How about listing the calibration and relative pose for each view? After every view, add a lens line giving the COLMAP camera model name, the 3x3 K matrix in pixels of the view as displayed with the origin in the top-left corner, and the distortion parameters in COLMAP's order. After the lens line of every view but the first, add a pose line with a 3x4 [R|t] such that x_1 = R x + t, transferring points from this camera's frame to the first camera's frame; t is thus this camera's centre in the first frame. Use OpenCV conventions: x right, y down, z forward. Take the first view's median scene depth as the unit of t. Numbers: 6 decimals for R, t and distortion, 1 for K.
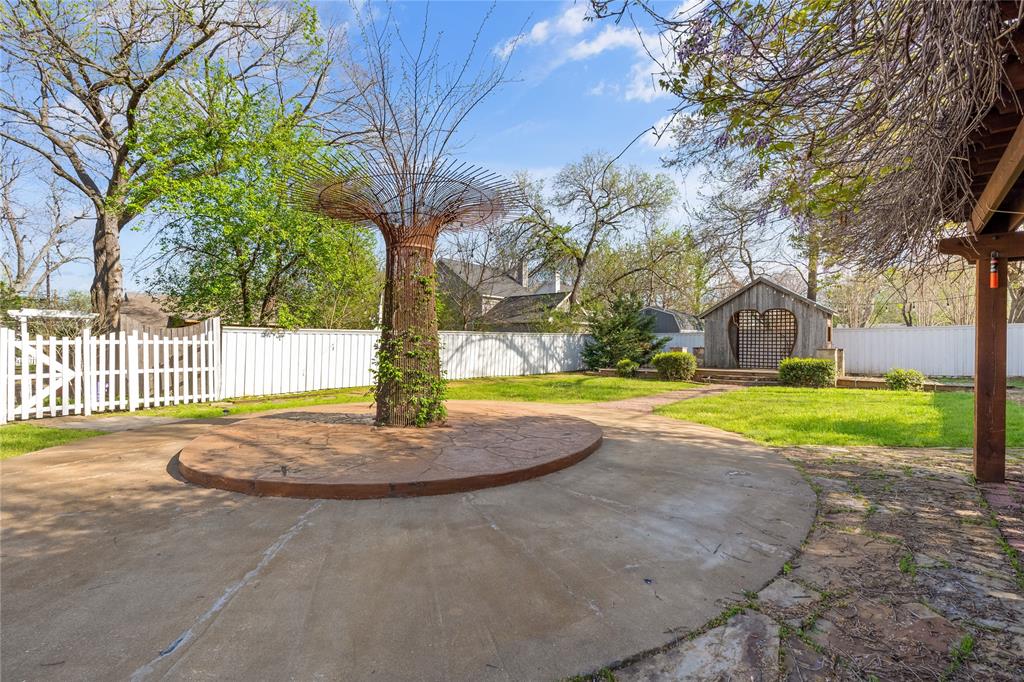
lens RADIAL K [[450.9, 0, 508.8], [0, 450.9, 343.7], [0, 0, 1]] dist [-0.001575, 0.000324]
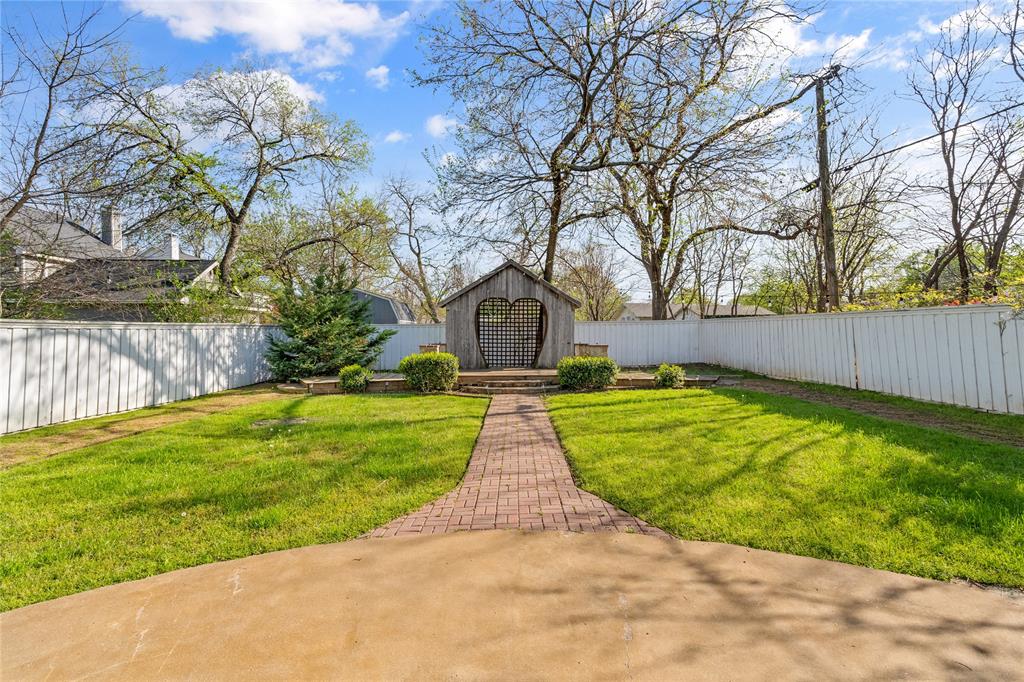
lens RADIAL K [[450.9, 0, 508.8], [0, 450.9, 343.7], [0, 0, 1]] dist [-0.001575, 0.000324]
pose [[0.719543, -0.019421, 0.694176, -0.027953], [0.002312, 0.999670, 0.025571, -0.010577], [-0.694444, -0.016795, 0.719351, 0.336492]]
